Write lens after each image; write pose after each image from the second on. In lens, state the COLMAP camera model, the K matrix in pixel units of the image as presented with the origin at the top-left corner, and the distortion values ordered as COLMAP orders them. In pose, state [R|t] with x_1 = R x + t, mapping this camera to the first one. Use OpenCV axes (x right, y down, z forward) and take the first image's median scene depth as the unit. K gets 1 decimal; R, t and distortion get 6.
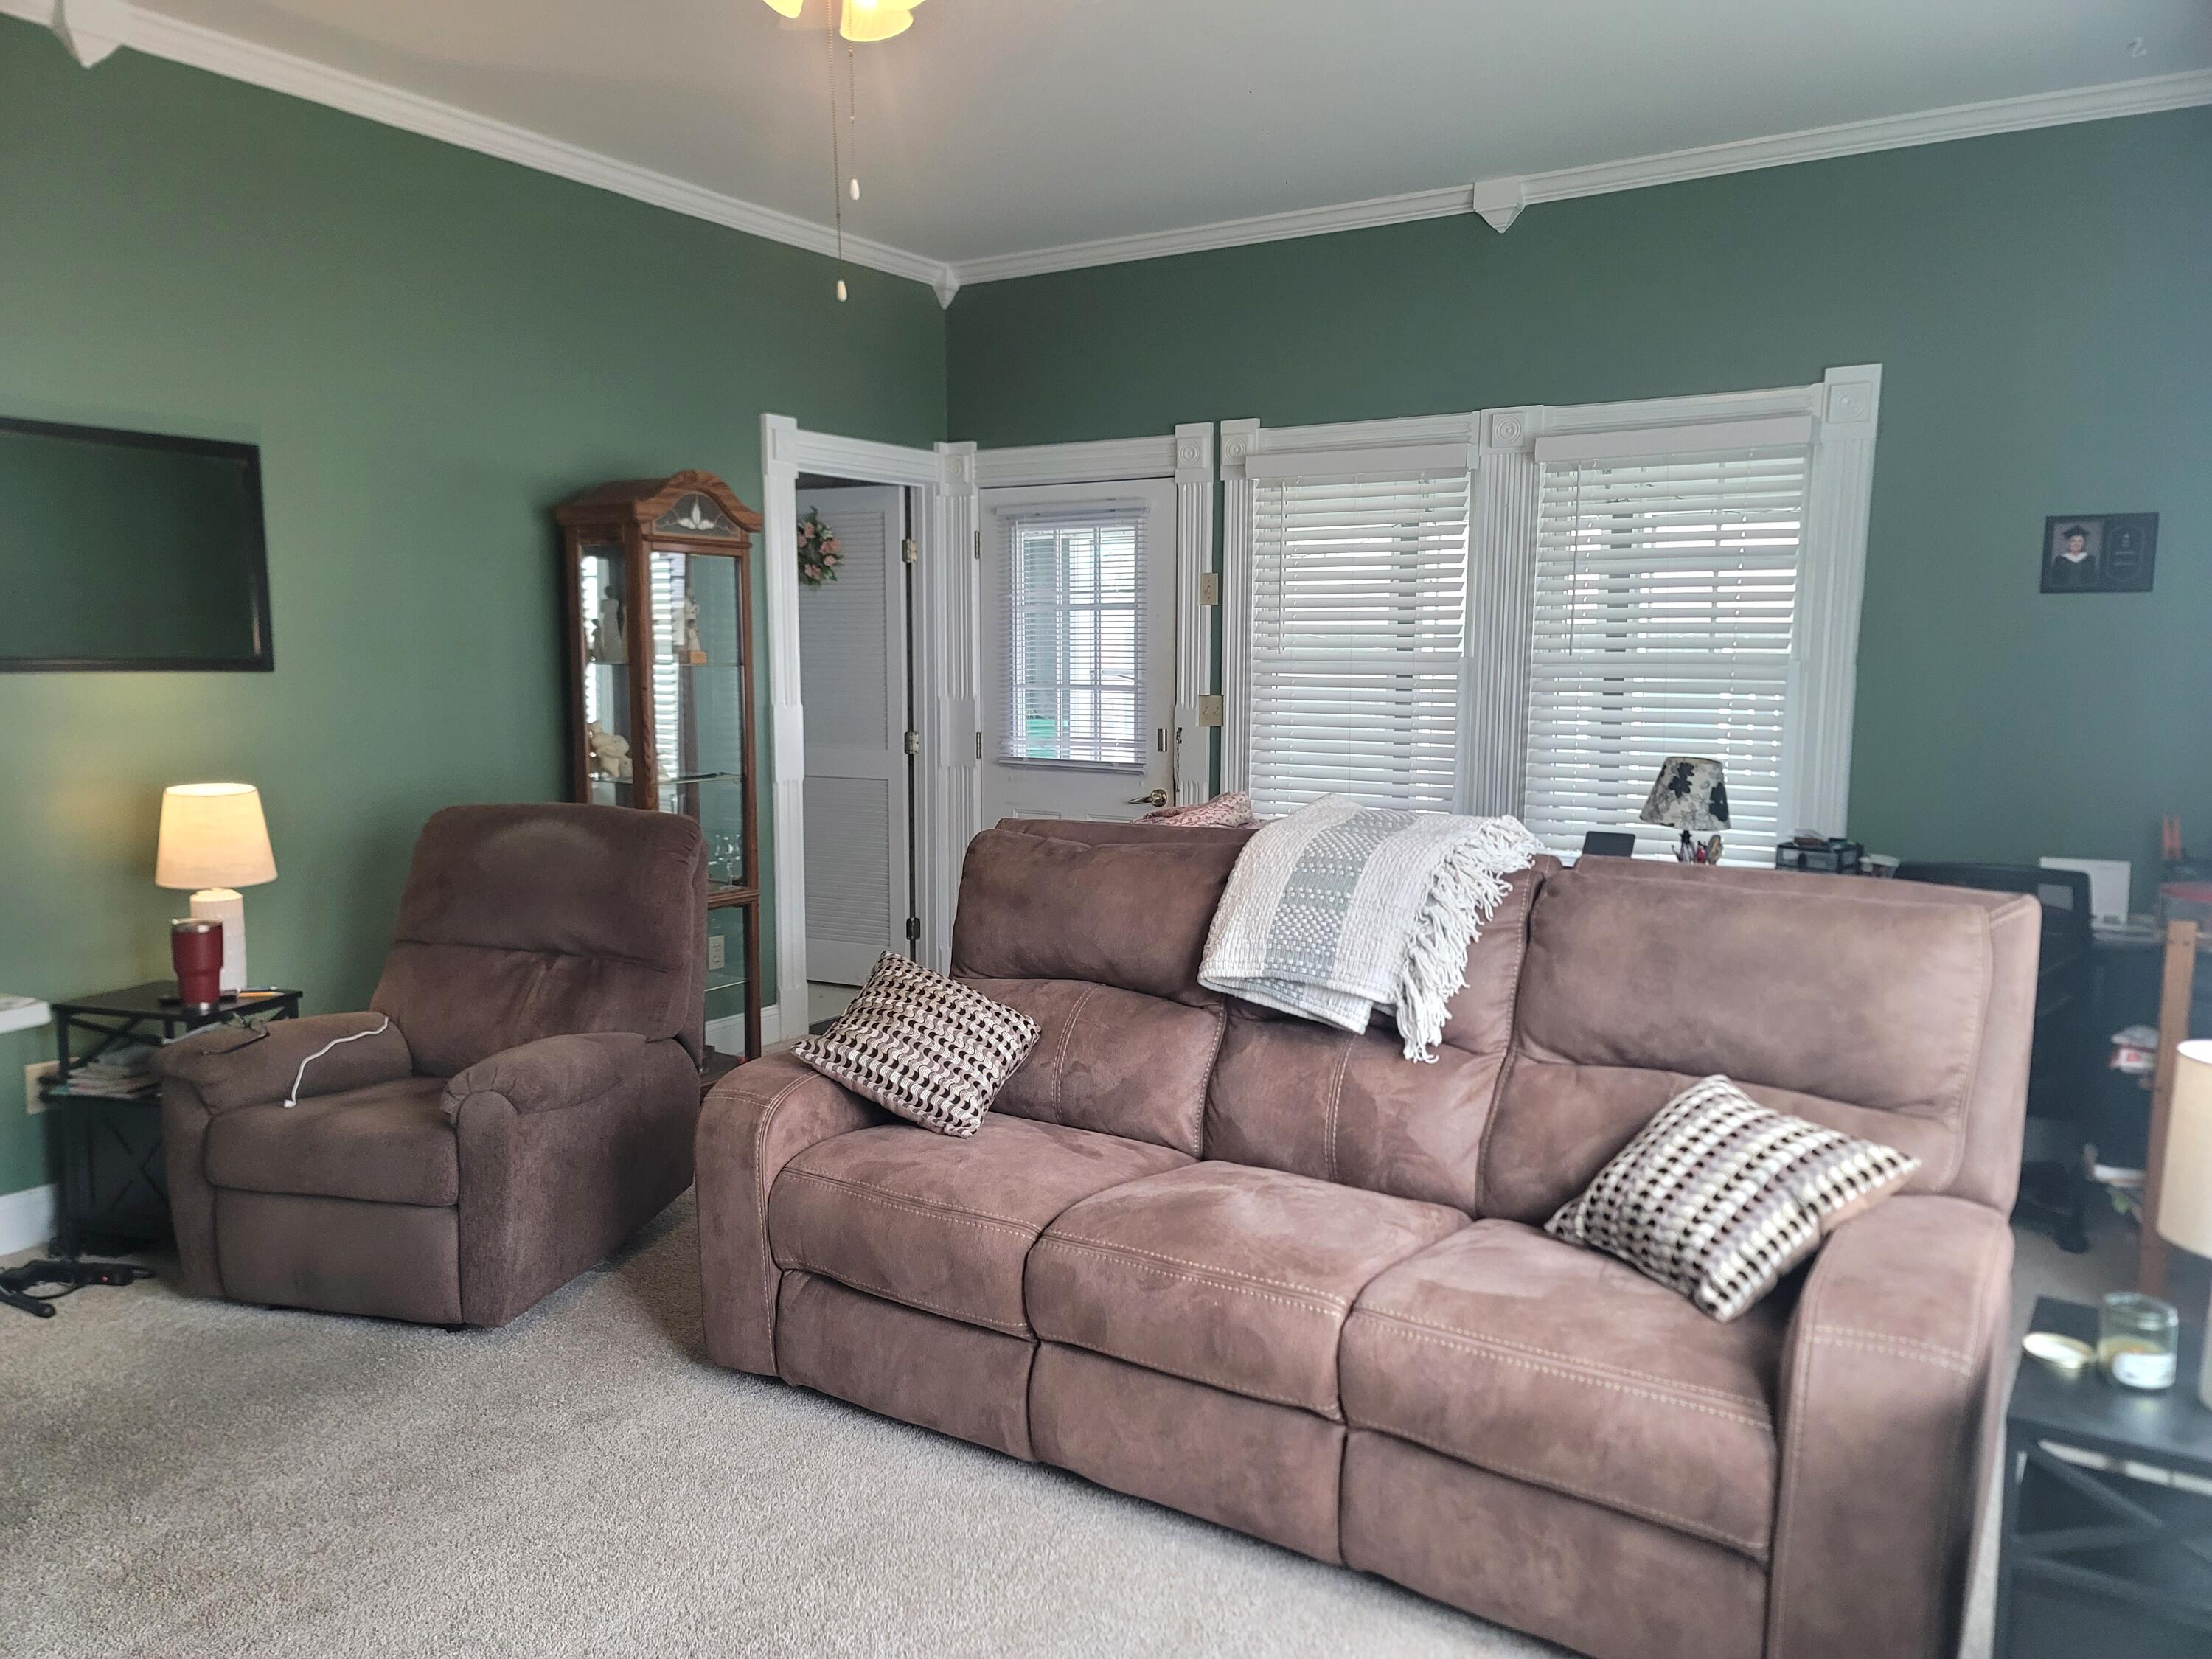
lens RADIAL K [[1608.4, 0, 1116.0], [0, 1608.4, 836.9], [0, 0, 1]] dist [0.066497, 0.002086]
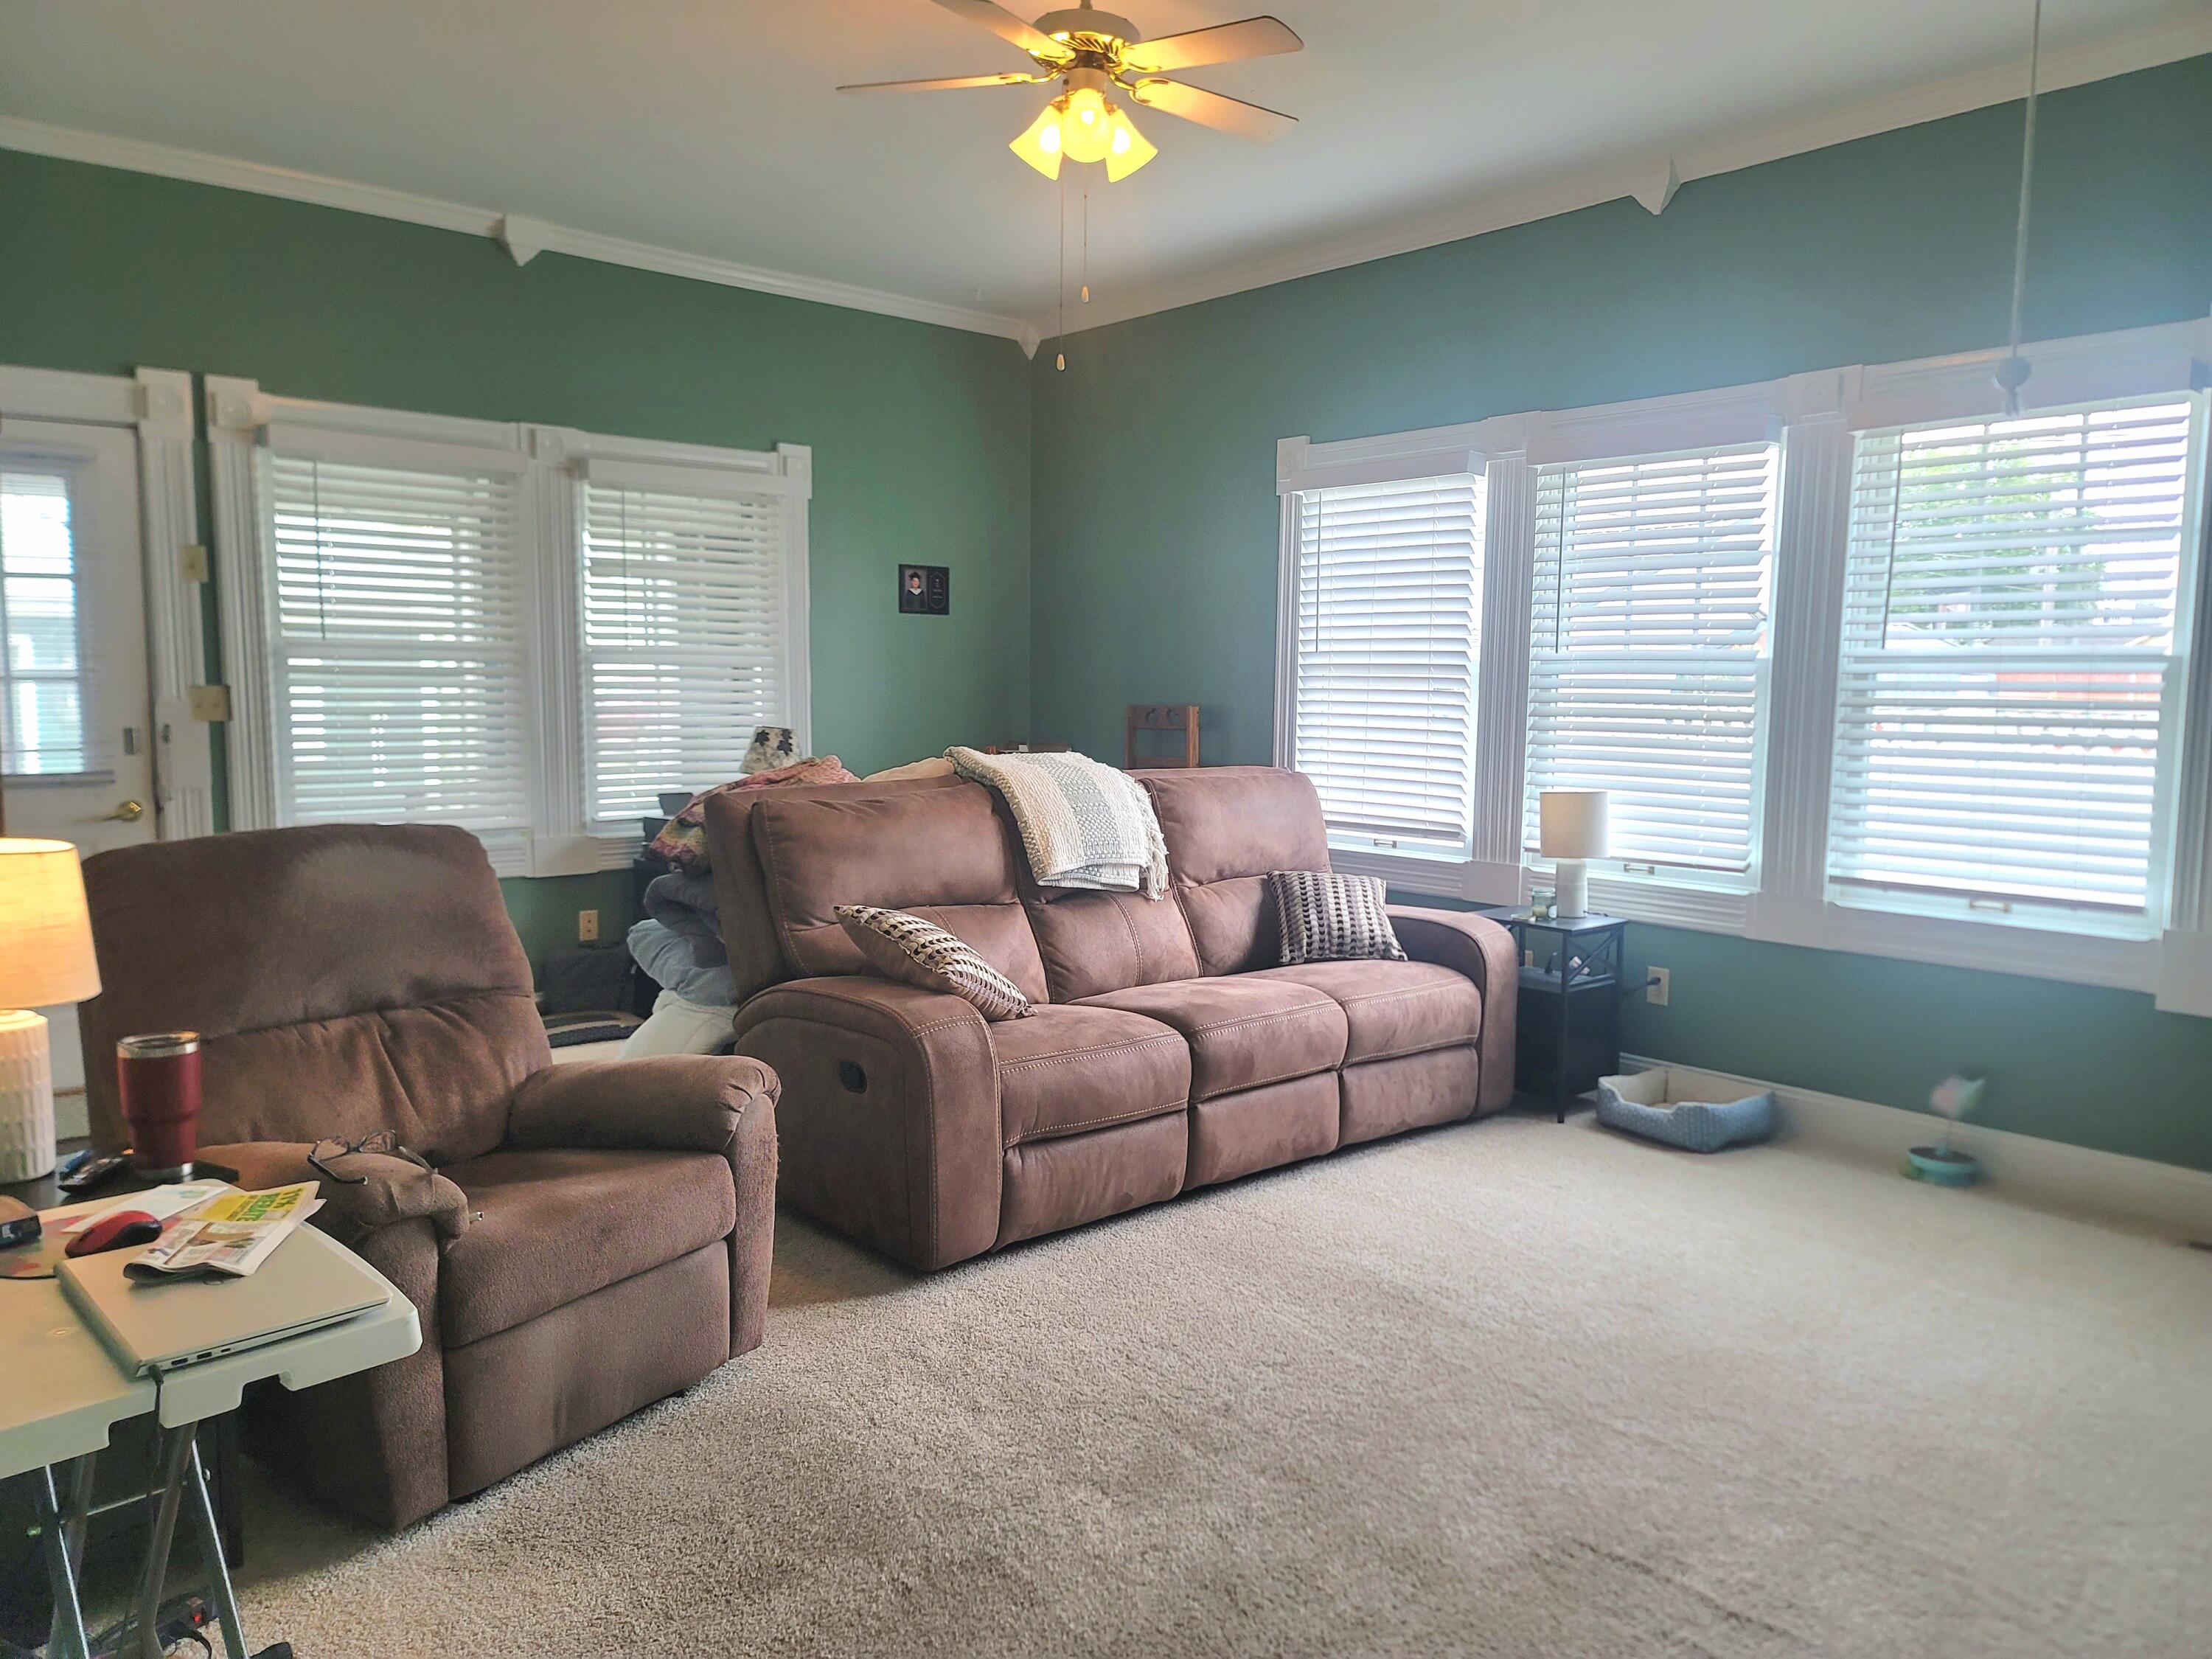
lens RADIAL K [[1608.4, 0, 1116.0], [0, 1608.4, 836.9], [0, 0, 1]] dist [0.066497, 0.002086]
pose [[0.284592, -0.103956, 0.952996, -0.878215], [0.103993, 0.991584, 0.077111, -0.033291], [-0.952992, 0.077159, 0.293008, 0.372041]]
